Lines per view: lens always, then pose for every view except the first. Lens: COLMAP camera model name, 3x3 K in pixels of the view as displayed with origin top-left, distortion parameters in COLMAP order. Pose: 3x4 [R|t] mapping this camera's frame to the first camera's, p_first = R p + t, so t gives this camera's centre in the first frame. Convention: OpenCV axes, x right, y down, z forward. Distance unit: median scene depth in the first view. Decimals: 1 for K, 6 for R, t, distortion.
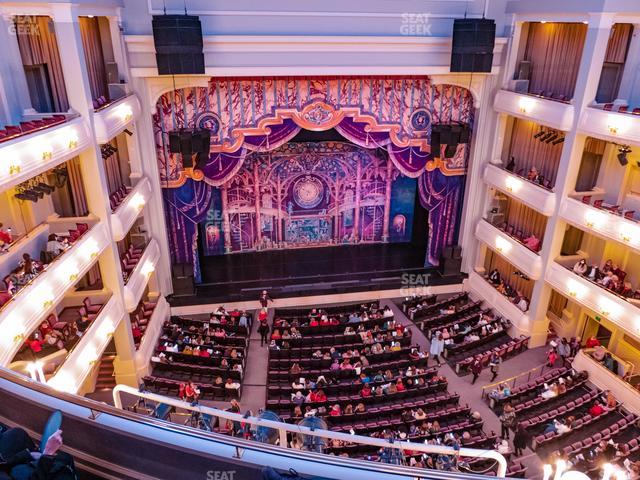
lens RADIAL K [[500.5, 0, 320.0], [0, 500.5, 240.0], [0, 0, 1]] dist [-0.046853, 0.063726]
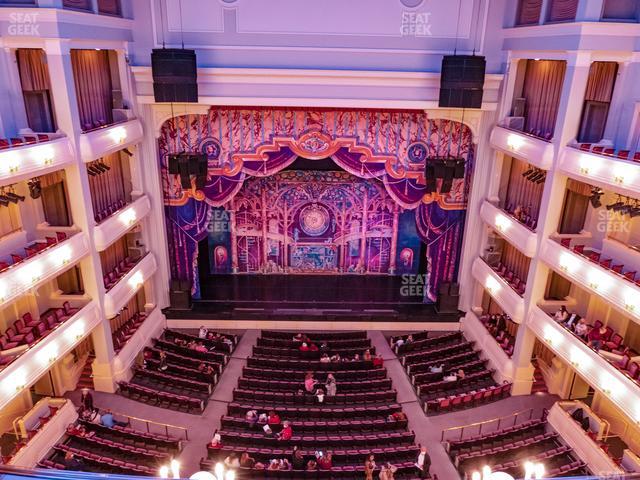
lens RADIAL K [[500.5, 0, 320.0], [0, 500.5, 240.0], [0, 0, 1]] dist [-0.046853, 0.063726]
pose [[0.987249, 0.064332, -0.145606, 0.164052], [-0.073661, 0.995501, -0.059604, 0.006407], [0.141116, 0.069570, 0.987546, -0.004895]]
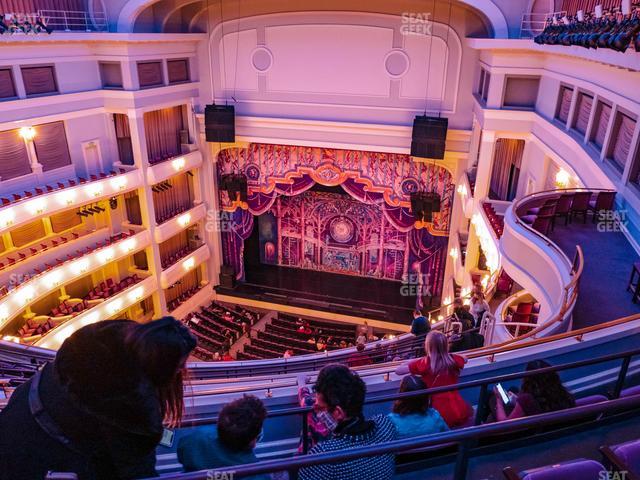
lens RADIAL K [[500.5, 0, 320.0], [0, 500.5, 240.0], [0, 0, 1]] dist [-0.046853, 0.063726]
pose [[0.895540, 0.171819, -0.410471, 0.526064], [-0.183923, 0.982888, 0.010154, -0.086119], [0.405191, 0.066401, 0.911817, -0.191463]]
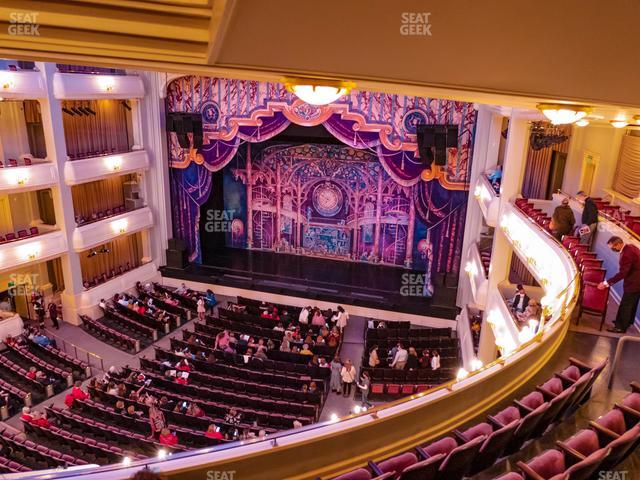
lens RADIAL K [[500.5, 0, 320.0], [0, 500.5, 240.0], [0, 0, 1]] dist [-0.046853, 0.063726]
pose [[0.890793, 0.147456, -0.429819, 0.466463], [-0.200415, 0.976408, -0.080385, 0.074939], [0.407826, 0.157748, 0.899330, 0.148990]]
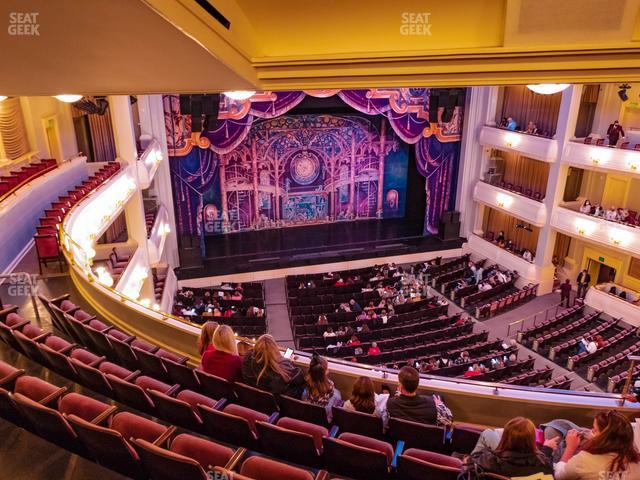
lens RADIAL K [[500.5, 0, 320.0], [0, 500.5, 240.0], [0, 0, 1]] dist [-0.046853, 0.063726]
pose [[0.993570, -0.046148, 0.103389, -0.122891], [0.051801, 0.997267, -0.052672, 0.121901], [-0.100676, 0.057688, 0.993245, 0.005198]]
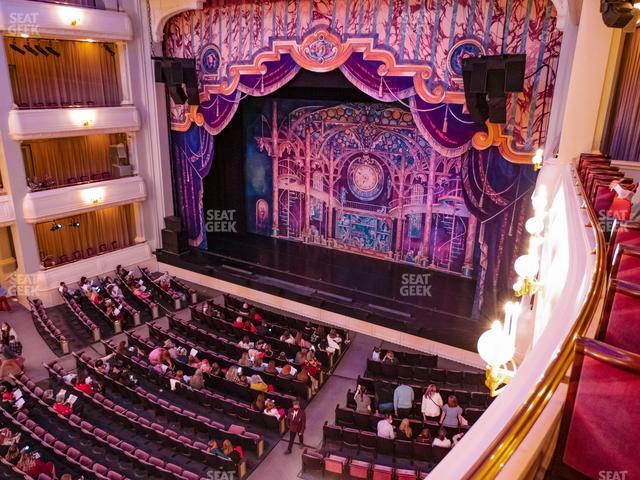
lens RADIAL K [[500.5, 0, 320.0], [0, 500.5, 240.0], [0, 0, 1]] dist [-0.046853, 0.063726]
pose [[0.743296, 0.211085, -0.634786, 0.494119], [-0.280015, 0.959956, -0.008667, 0.021768], [0.607538, 0.184192, 0.772639, 0.470852]]
